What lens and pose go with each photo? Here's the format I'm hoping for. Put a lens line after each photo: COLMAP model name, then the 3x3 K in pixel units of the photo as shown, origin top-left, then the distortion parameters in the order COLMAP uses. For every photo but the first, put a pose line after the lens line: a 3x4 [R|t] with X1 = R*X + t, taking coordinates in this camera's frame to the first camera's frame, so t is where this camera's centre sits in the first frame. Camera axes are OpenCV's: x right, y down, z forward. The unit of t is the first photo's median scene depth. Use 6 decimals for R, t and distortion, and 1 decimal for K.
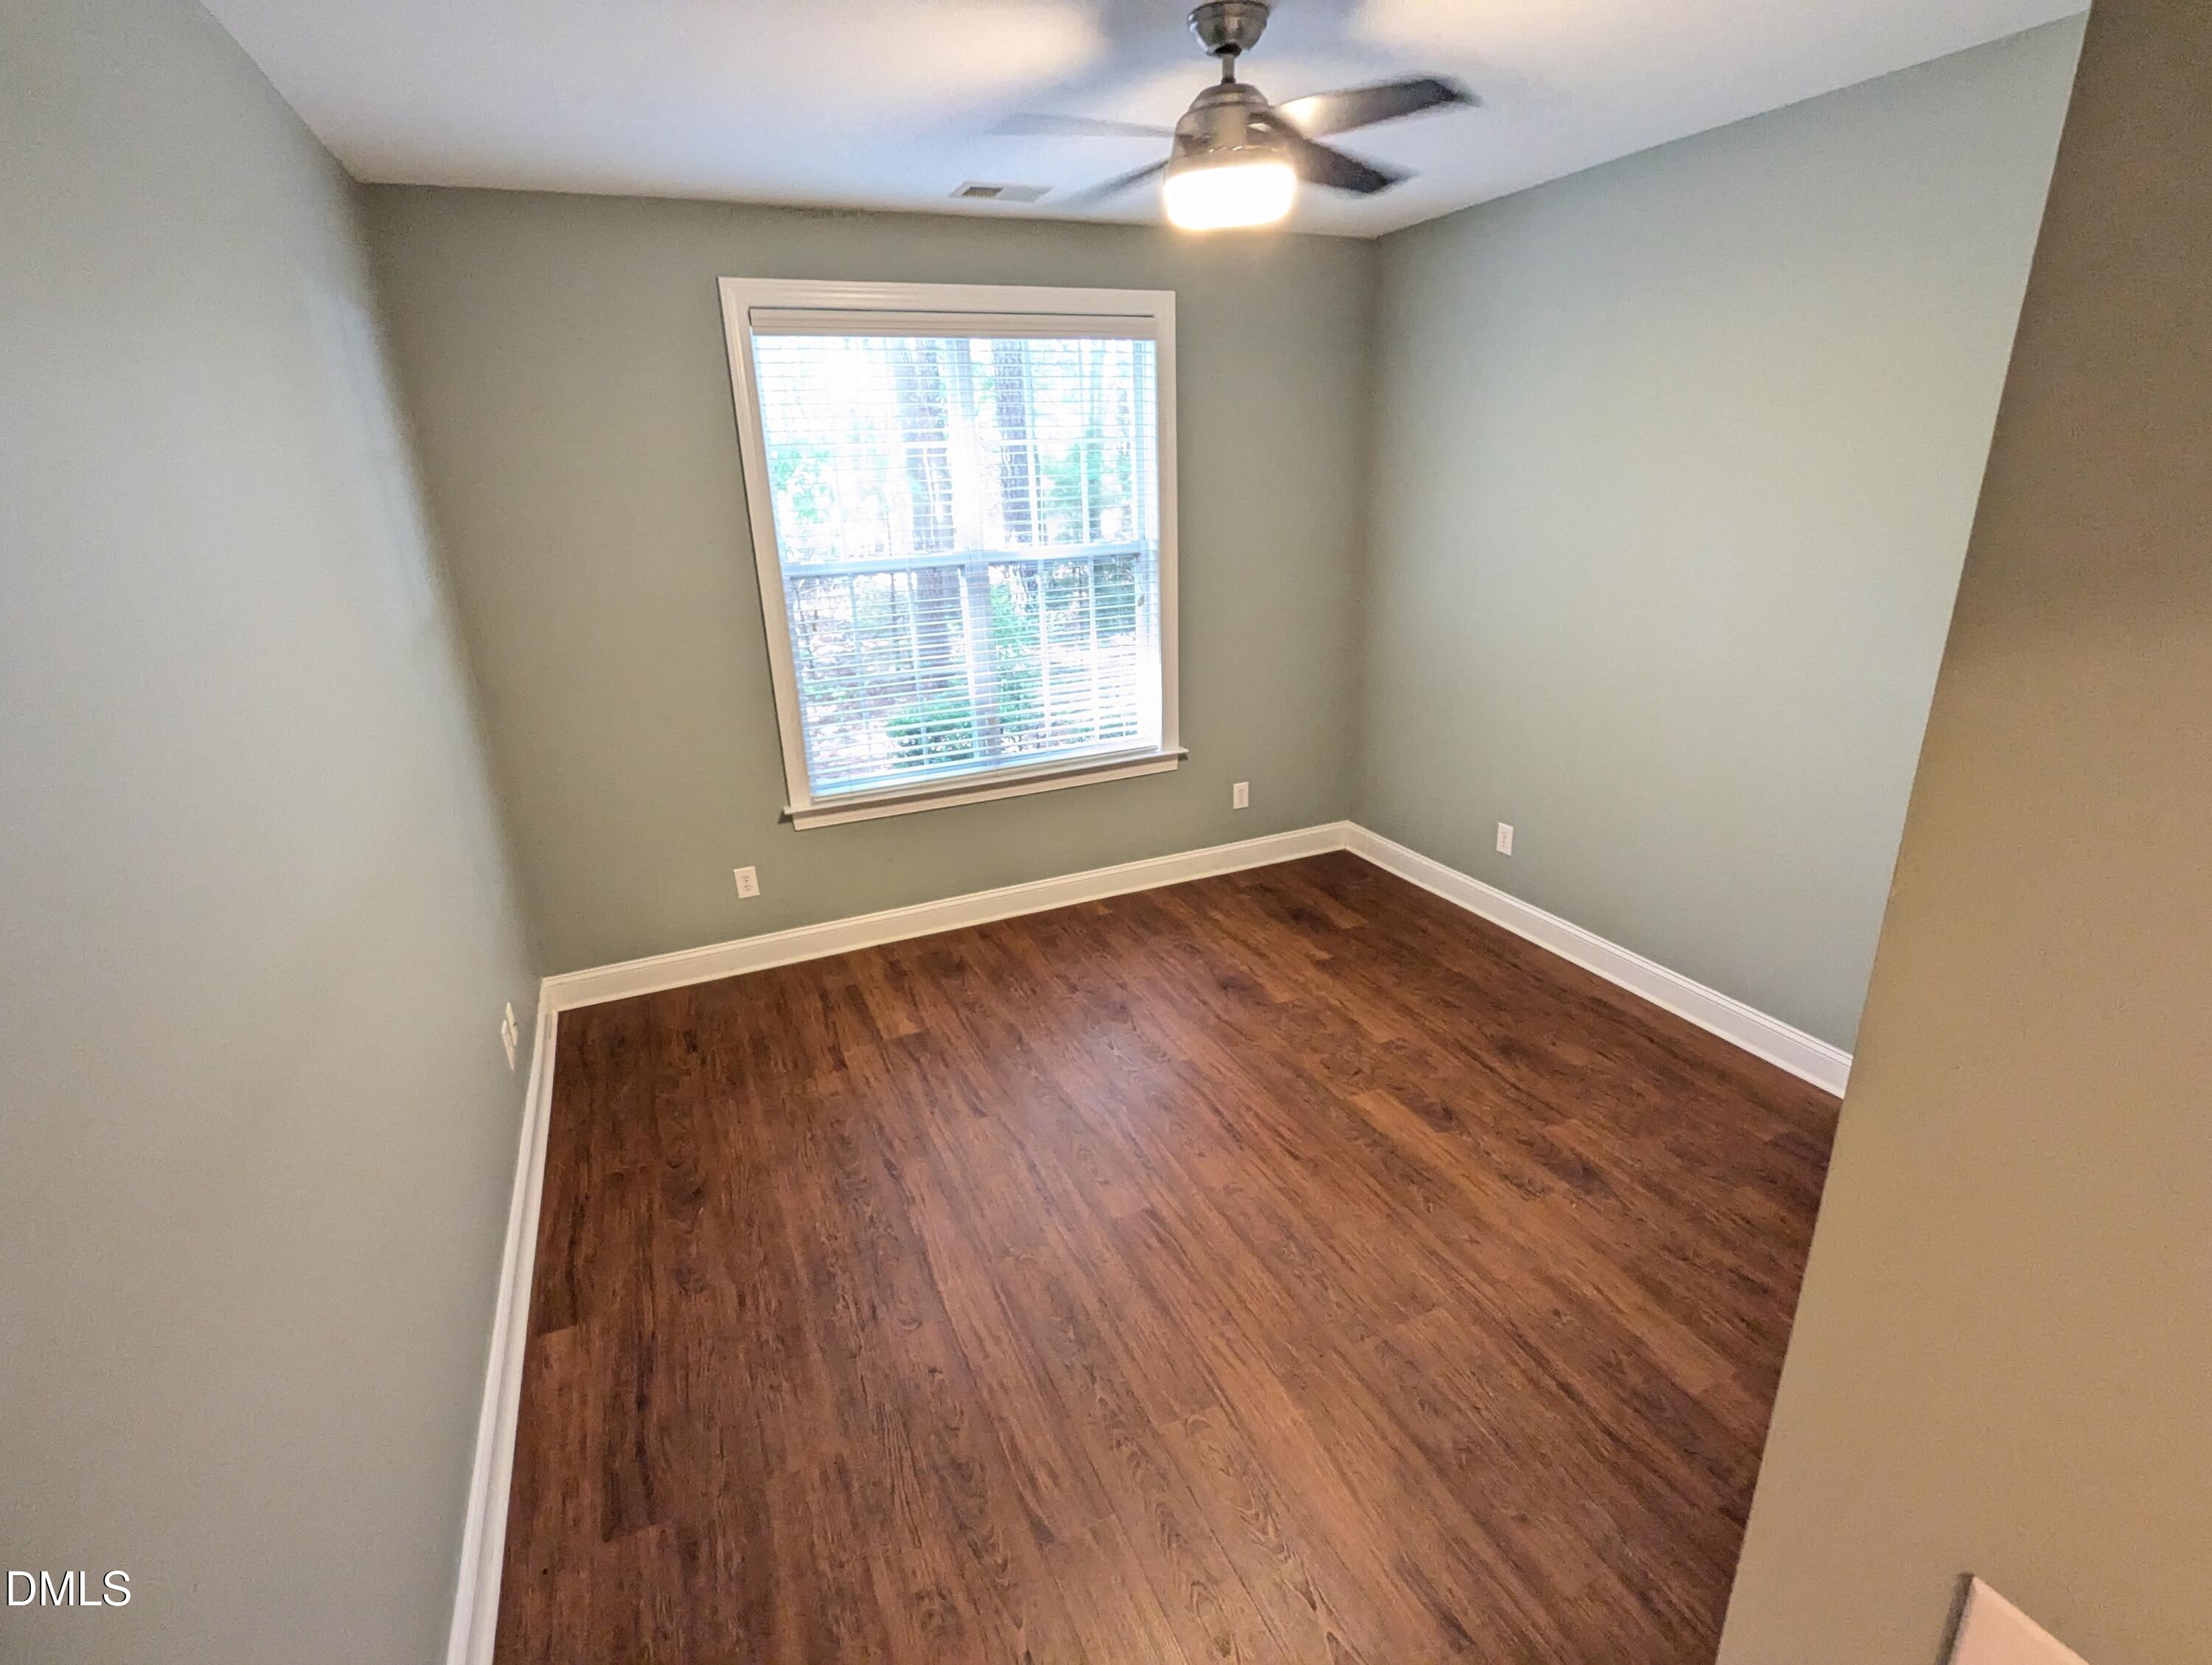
lens RADIAL K [[1033.3, 0, 1100.8], [0, 1033.3, 826.1], [0, 0, 1]] dist [0.000393, -0.000587]
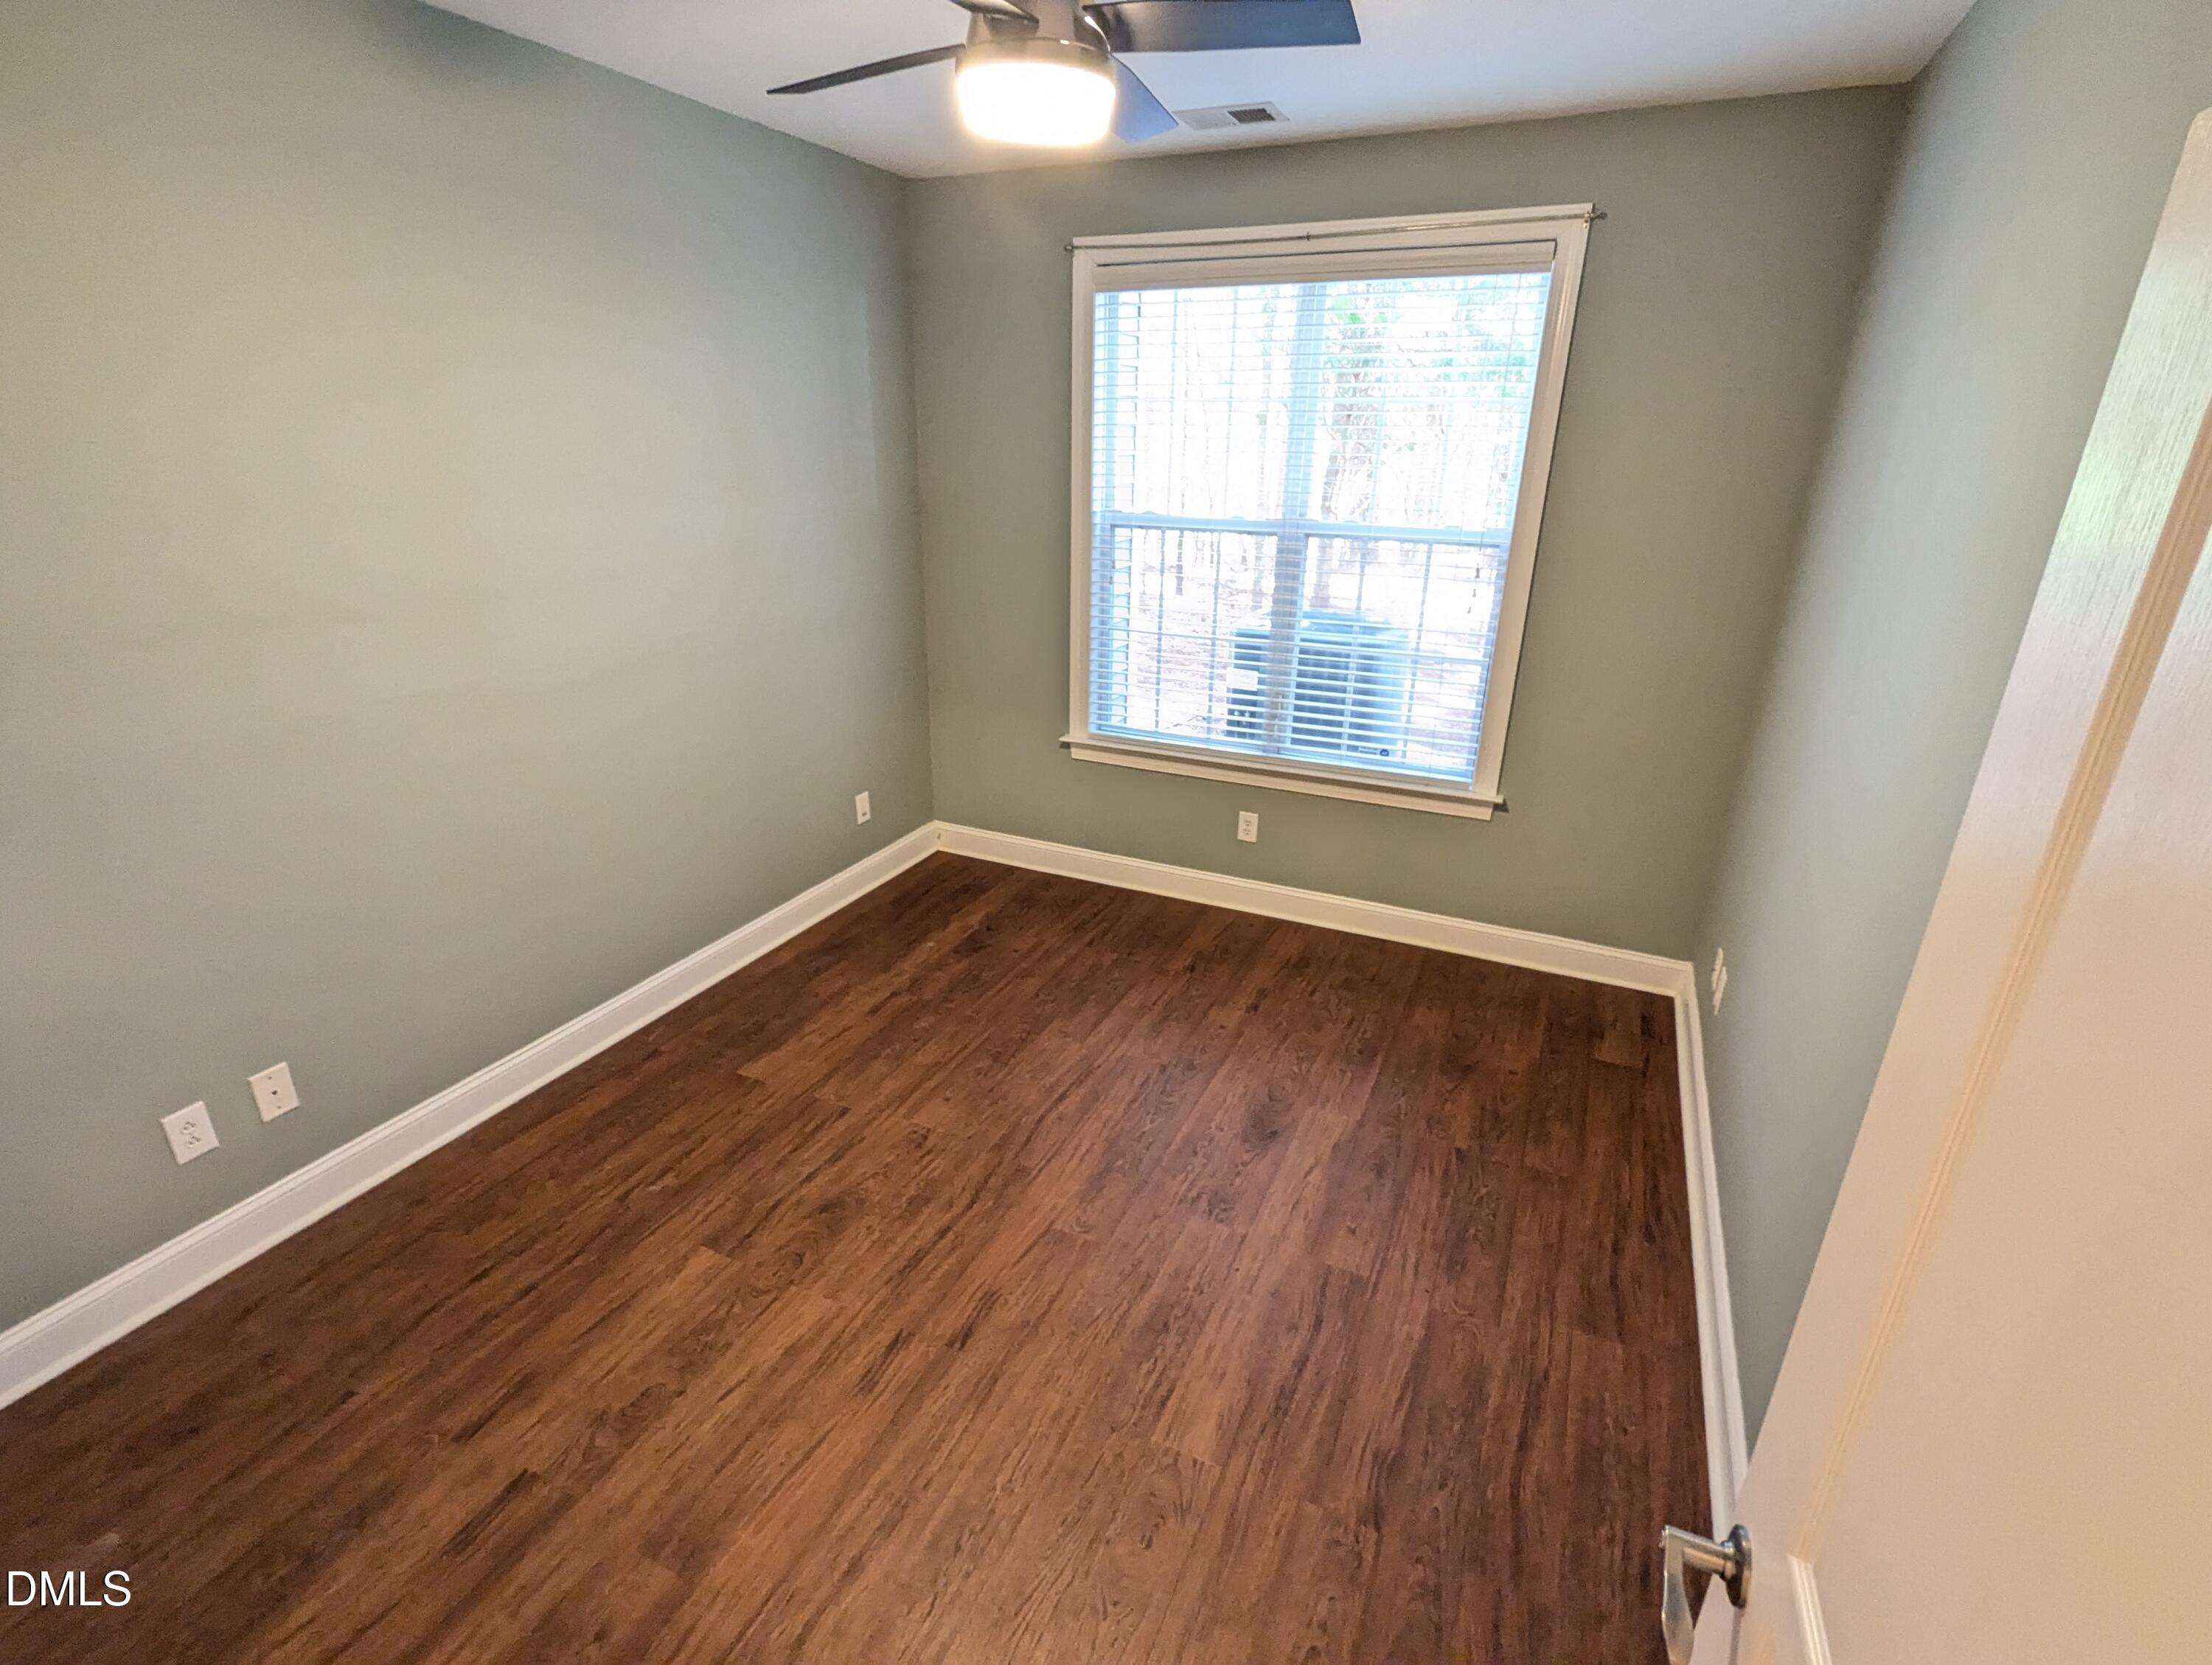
lens RADIAL K [[1076.3, 0, 1101.7], [0, 1076.3, 886.7], [0, 0, 1]] dist [0.000288, -0.000173]
pose [[0.656204, 0.335605, -0.675844, 0.470141], [-0.282847, 0.939747, 0.192025, -0.082892], [0.699567, 0.065153, 0.711591, 0.186867]]
